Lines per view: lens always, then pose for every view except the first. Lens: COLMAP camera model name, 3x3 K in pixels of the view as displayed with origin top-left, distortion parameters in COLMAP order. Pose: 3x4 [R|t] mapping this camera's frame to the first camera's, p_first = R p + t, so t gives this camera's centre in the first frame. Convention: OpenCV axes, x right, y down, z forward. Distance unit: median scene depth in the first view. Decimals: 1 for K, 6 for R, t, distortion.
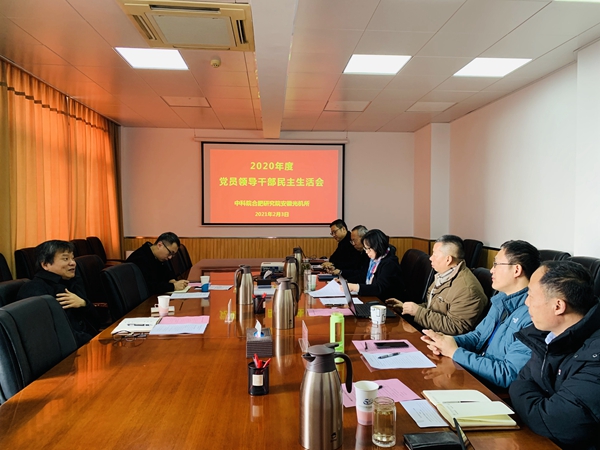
lens RADIAL K [[453.5, 0, 300.0], [0, 453.5, 225.0], [0, 0, 1]] dist [0.029856, -0.005637]
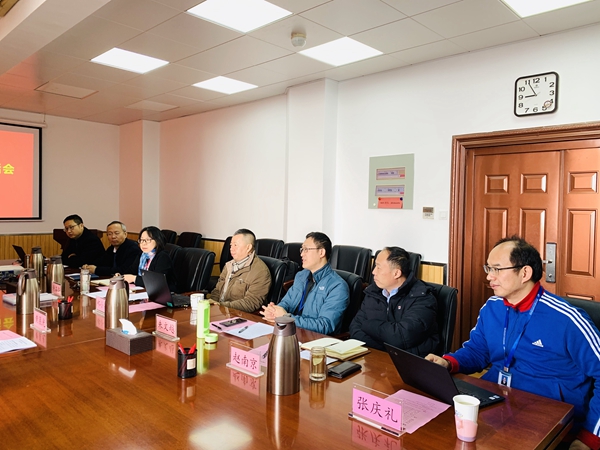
lens RADIAL K [[453.5, 0, 300.0], [0, 453.5, 225.0], [0, 0, 1]] dist [0.029856, -0.005637]
pose [[0.741584, -0.015003, 0.670692, -0.262237], [0.004452, 0.999838, 0.017444, -0.006462], [-0.670845, -0.009950, 0.741531, 0.000203]]
